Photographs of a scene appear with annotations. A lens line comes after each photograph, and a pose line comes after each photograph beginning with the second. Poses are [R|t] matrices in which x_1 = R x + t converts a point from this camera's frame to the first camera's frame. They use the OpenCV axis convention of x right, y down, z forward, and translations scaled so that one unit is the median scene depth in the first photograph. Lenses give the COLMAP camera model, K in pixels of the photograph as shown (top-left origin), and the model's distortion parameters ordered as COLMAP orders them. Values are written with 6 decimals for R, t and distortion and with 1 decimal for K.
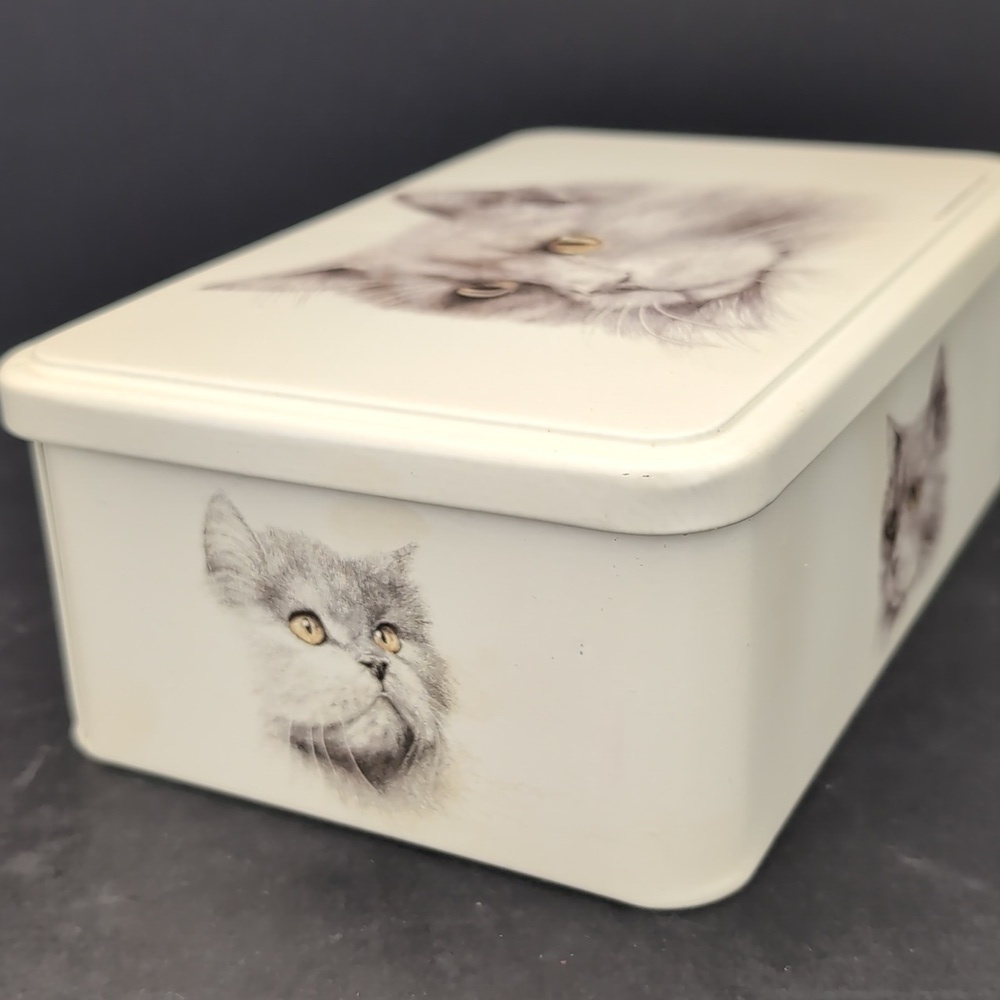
lens RADIAL K [[1710.6, 0, 499.4], [0, 1710.6, 480.3], [0, 0, 1]] dist [0.281079, -2.211769]
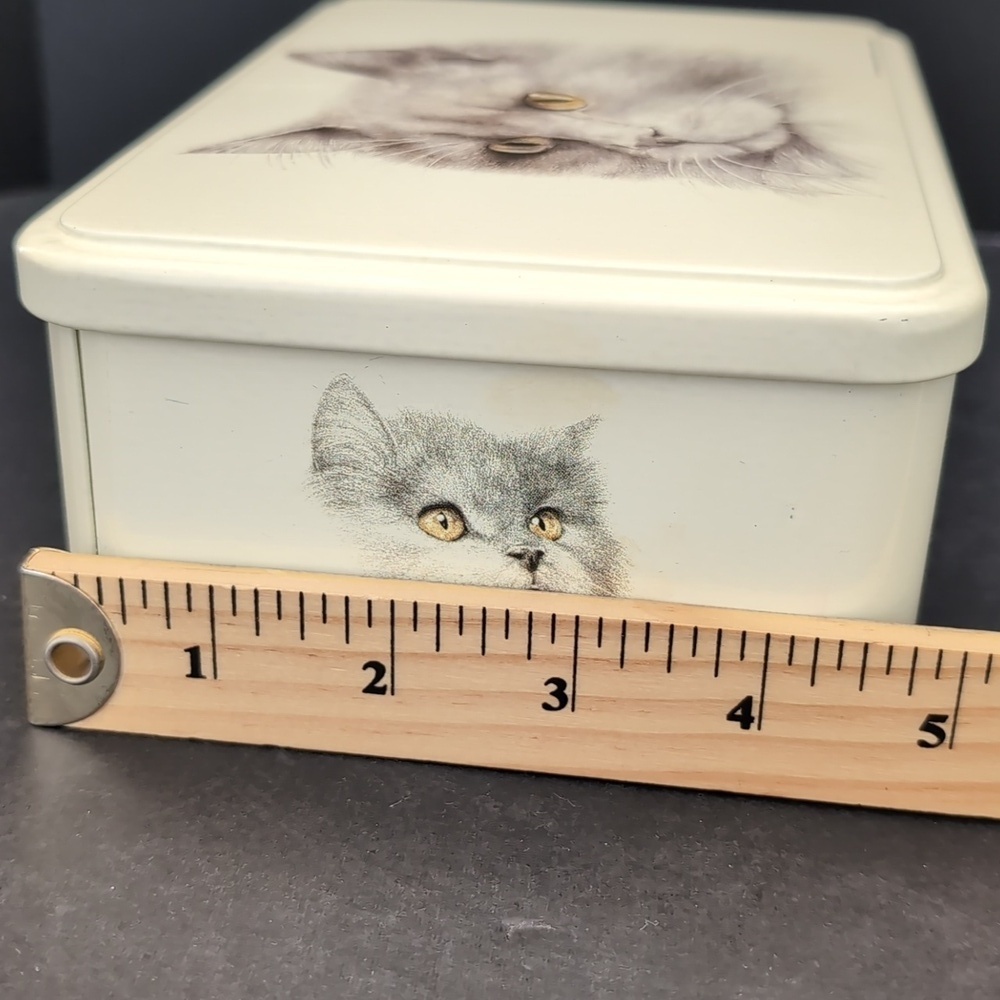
lens RADIAL K [[1710.6, 0, 499.4], [0, 1710.6, 480.3], [0, 0, 1]] dist [0.281079, -2.211769]
pose [[0.936123, -0.081033, 0.342209, -0.392508], [0.064230, 0.996119, 0.060173, 0.011872], [-0.345757, -0.034350, 0.937695, 0.151510]]
